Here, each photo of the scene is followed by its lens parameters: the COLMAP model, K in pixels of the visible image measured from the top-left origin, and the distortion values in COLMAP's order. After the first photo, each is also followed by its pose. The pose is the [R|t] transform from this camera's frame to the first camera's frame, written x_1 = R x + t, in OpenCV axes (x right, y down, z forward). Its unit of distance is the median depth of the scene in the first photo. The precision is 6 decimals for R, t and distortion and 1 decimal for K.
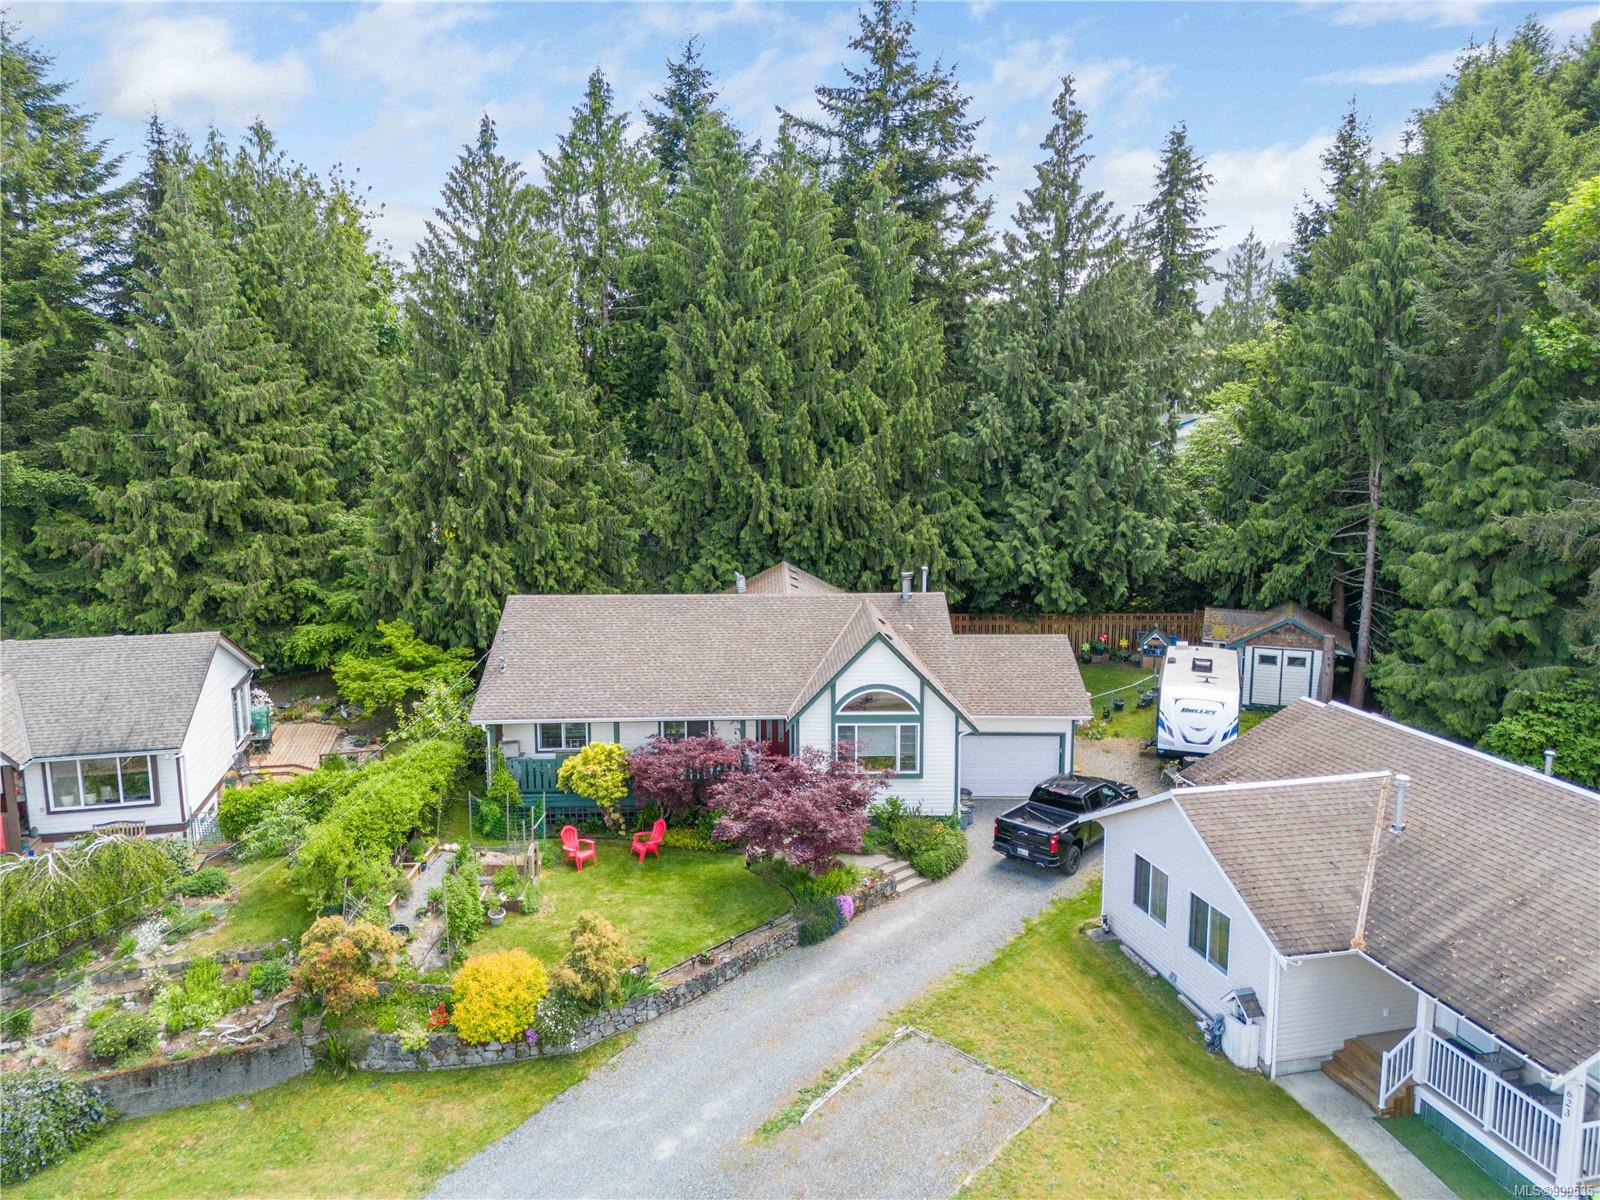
lens RADIAL K [[1170.6, 0, 800.0], [0, 1170.6, 600.0], [0, 0, 1]] dist [0.108978, -0.167763]
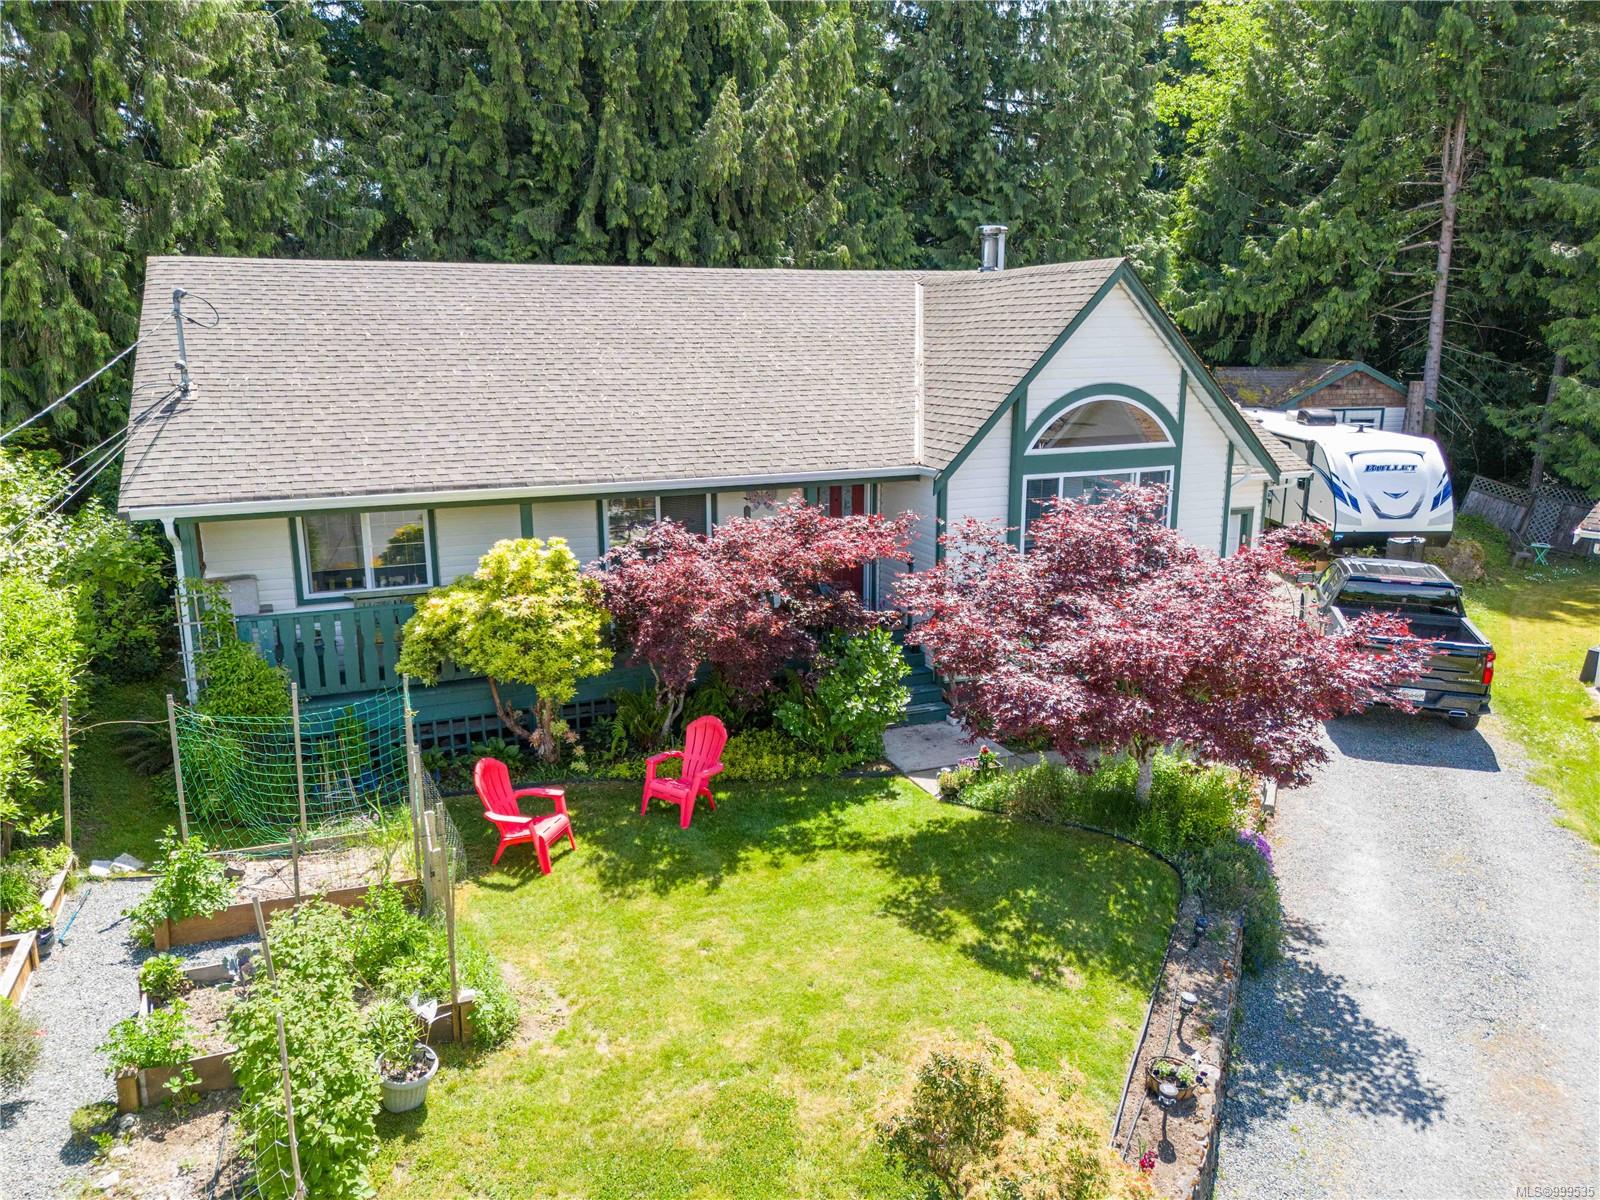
lens RADIAL K [[1178.5, 0, 800.0], [0, 1178.5, 600.0], [0, 0, 1]] dist [0.063206, -0.052498]
pose [[0.933954, -0.082250, 0.347799, -0.203142], [0.062032, 0.995694, 0.068892, 0.109246], [-0.351967, -0.042767, 0.935035, 0.553926]]
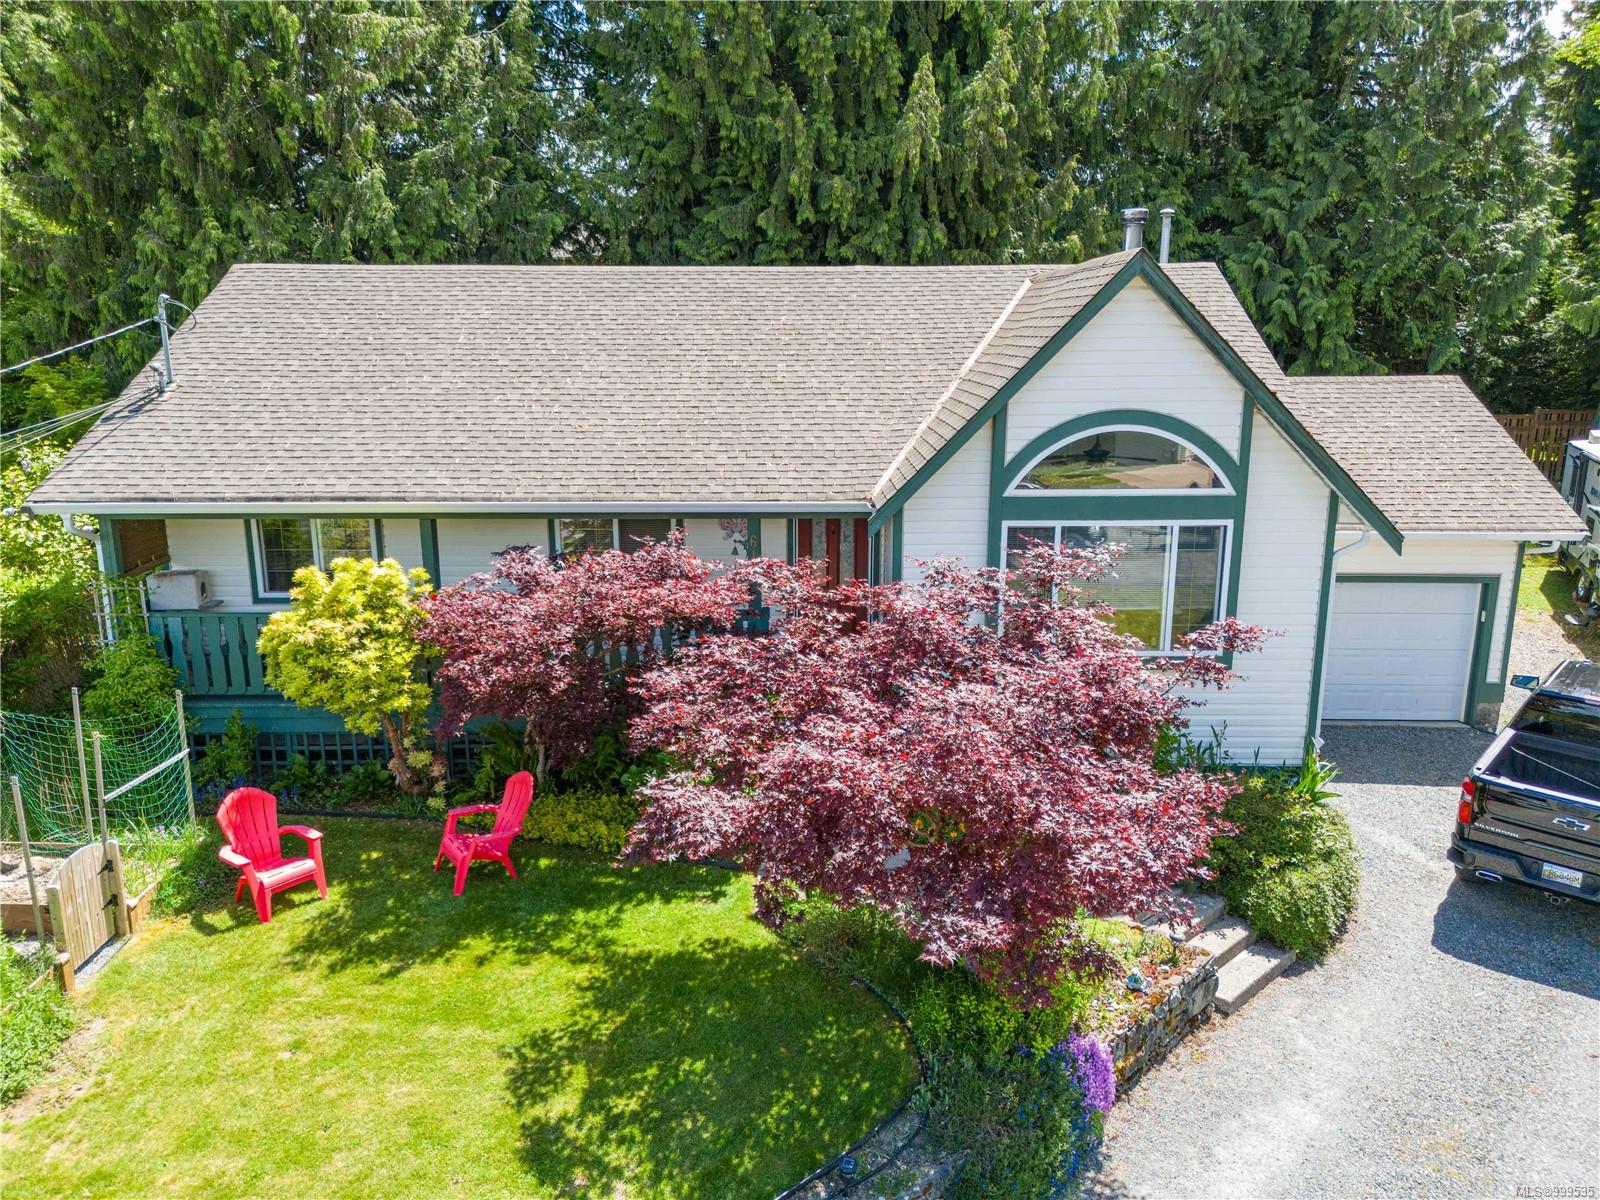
lens RADIAL K [[1178.5, 0, 800.0], [0, 1178.5, 600.0], [0, 0, 1]] dist [0.063206, -0.052498]
pose [[0.999715, 0.006468, -0.022985, -0.023225], [-0.005027, 0.998050, 0.062213, 0.100524], [0.023343, -0.062079, 0.997798, 0.582375]]
